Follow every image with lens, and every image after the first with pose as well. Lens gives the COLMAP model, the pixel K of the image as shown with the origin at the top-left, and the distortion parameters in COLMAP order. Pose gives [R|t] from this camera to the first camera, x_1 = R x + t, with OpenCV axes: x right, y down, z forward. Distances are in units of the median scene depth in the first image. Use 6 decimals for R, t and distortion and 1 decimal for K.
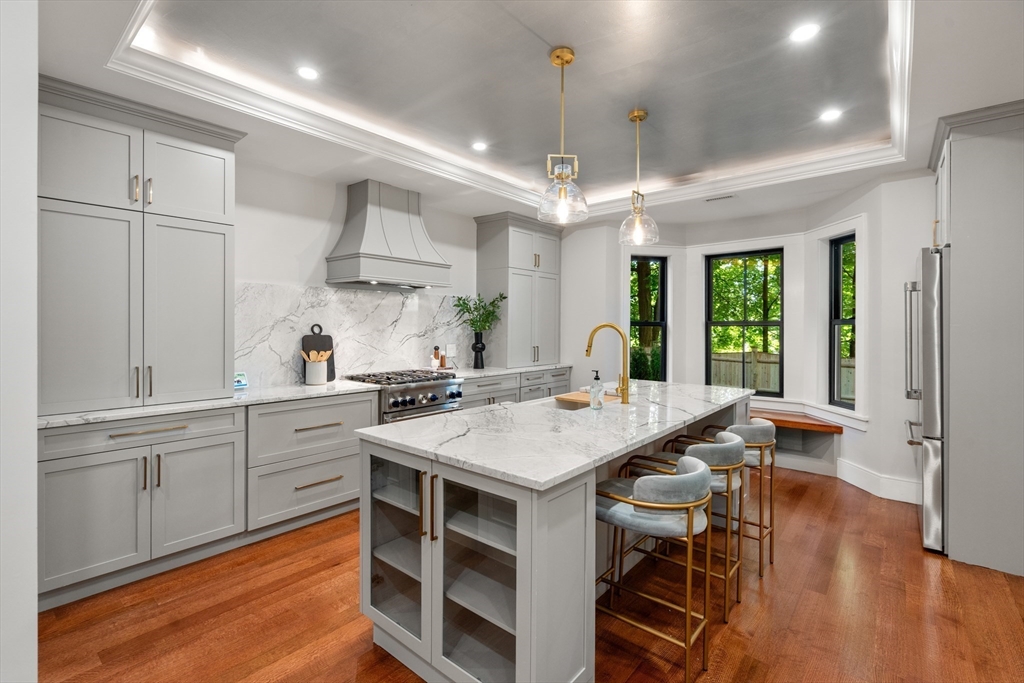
lens RADIAL K [[472.0, 0, 507.5], [0, 472.0, 333.2], [0, 0, 1]] dist [-0.003965, -0.000390]
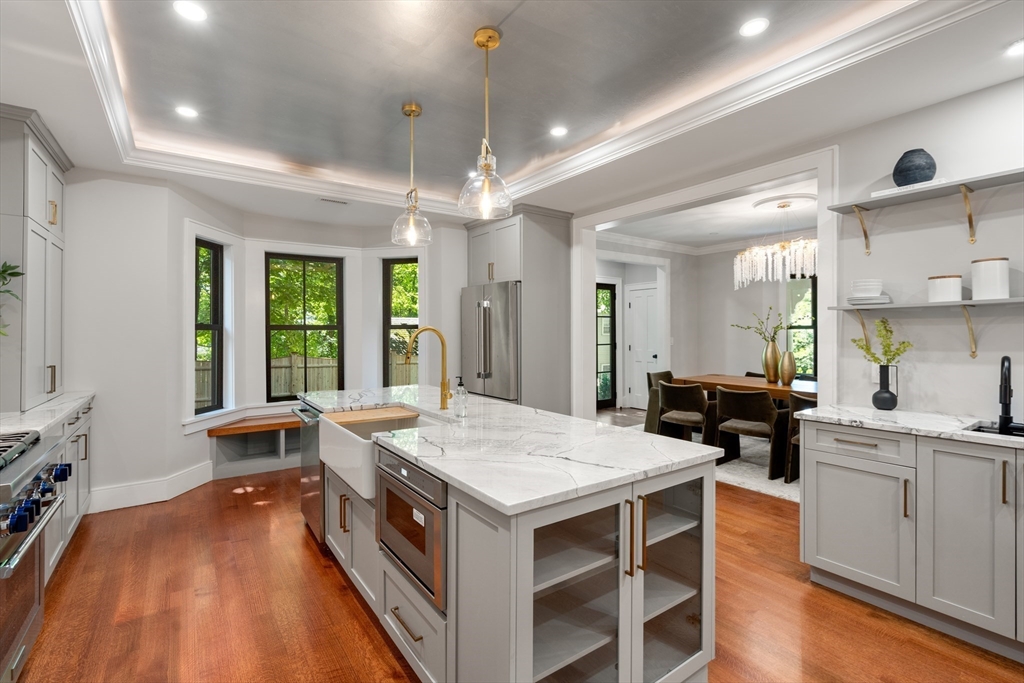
lens RADIAL K [[472.0, 0, 513.1], [0, 472.0, 334.5], [0, 0, 1]] dist [-0.003965, -0.000390]
pose [[0.240204, -0.006126, 0.970703, -0.439655], [0.013491, 0.999905, 0.002972, -0.004127], [-0.970629, 0.012382, 0.240264, 0.416022]]
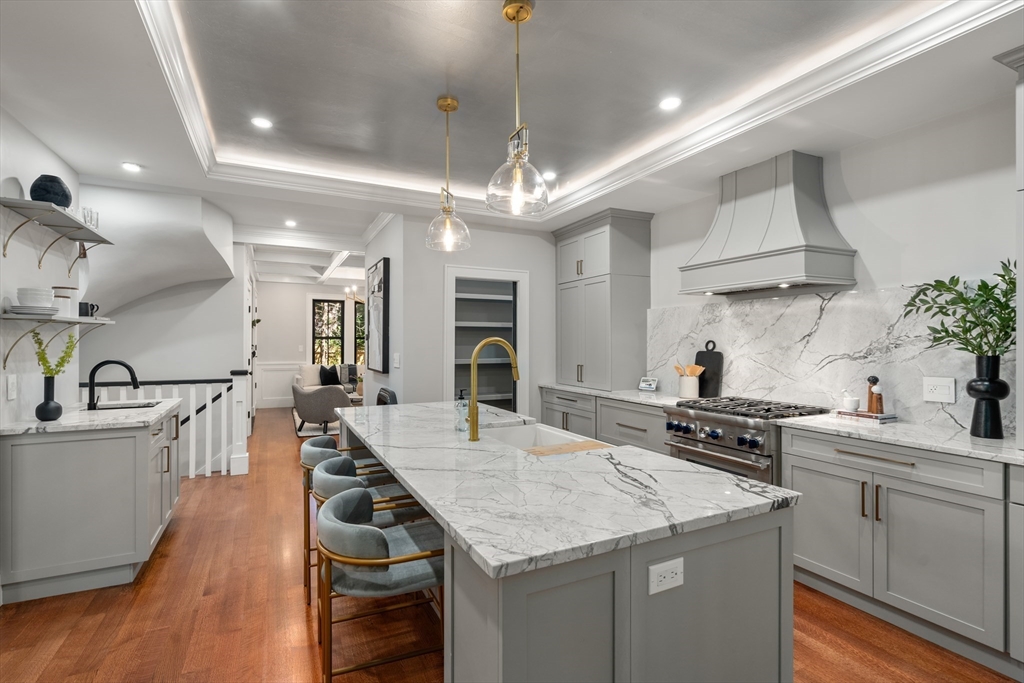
lens RADIAL K [[472.0, 0, 504.2], [0, 472.0, 343.5], [0, 0, 1]] dist [-0.003965, -0.000390]
pose [[-0.398032, -0.000441, -0.917371, 0.626117], [-0.014296, 0.999881, 0.005722, -0.011050], [0.917260, 0.015392, -0.397991, 0.902348]]
